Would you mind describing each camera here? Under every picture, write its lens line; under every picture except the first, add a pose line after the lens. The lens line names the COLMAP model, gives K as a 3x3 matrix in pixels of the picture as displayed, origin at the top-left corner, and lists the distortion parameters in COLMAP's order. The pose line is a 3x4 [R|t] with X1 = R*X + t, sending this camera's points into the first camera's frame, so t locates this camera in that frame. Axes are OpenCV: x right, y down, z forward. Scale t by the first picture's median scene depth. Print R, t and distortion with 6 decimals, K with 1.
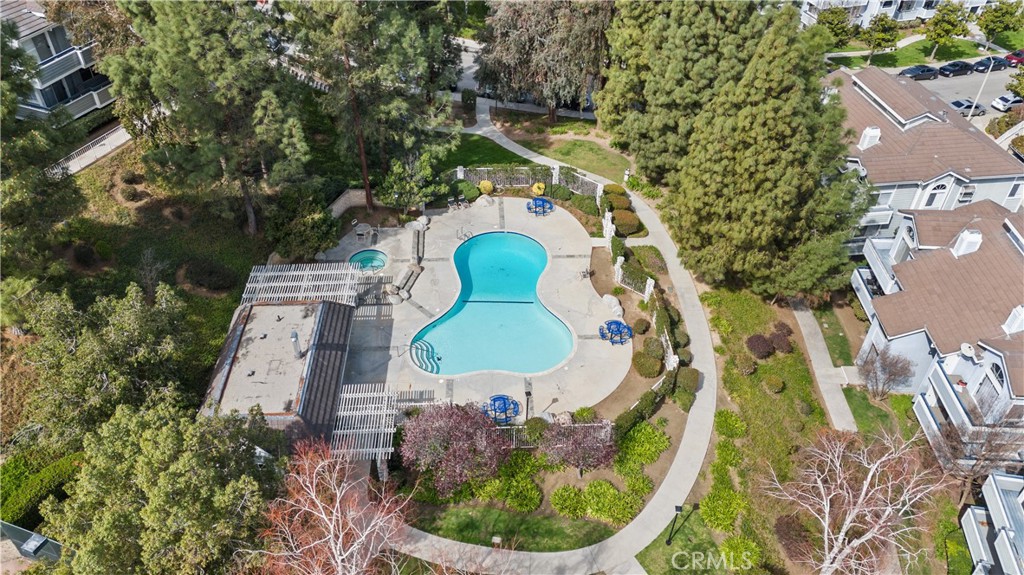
lens RADIAL K [[735.2, 0, 512.0], [0, 735.2, 287.5], [0, 0, 1]] dist [-0.000910, -0.000135]
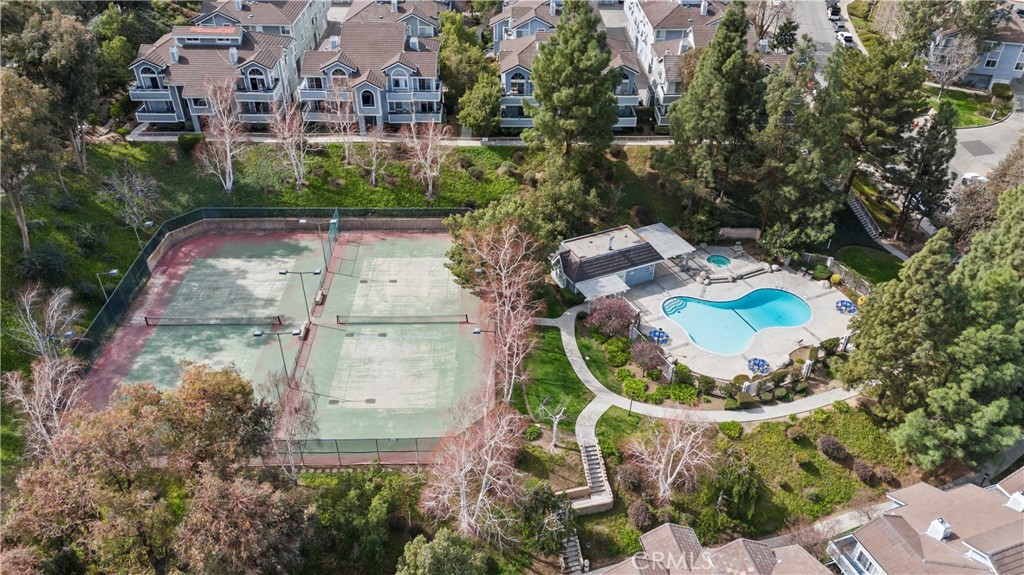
lens RADIAL K [[735.2, 0, 512.0], [0, 735.2, 287.5], [0, 0, 1]] dist [-0.000910, -0.000135]
pose [[0.372989, 0.523008, -0.766382, 0.997979], [-0.584175, 0.774095, 0.243960, -0.132127], [0.720846, 0.356707, 0.594257, -0.308682]]
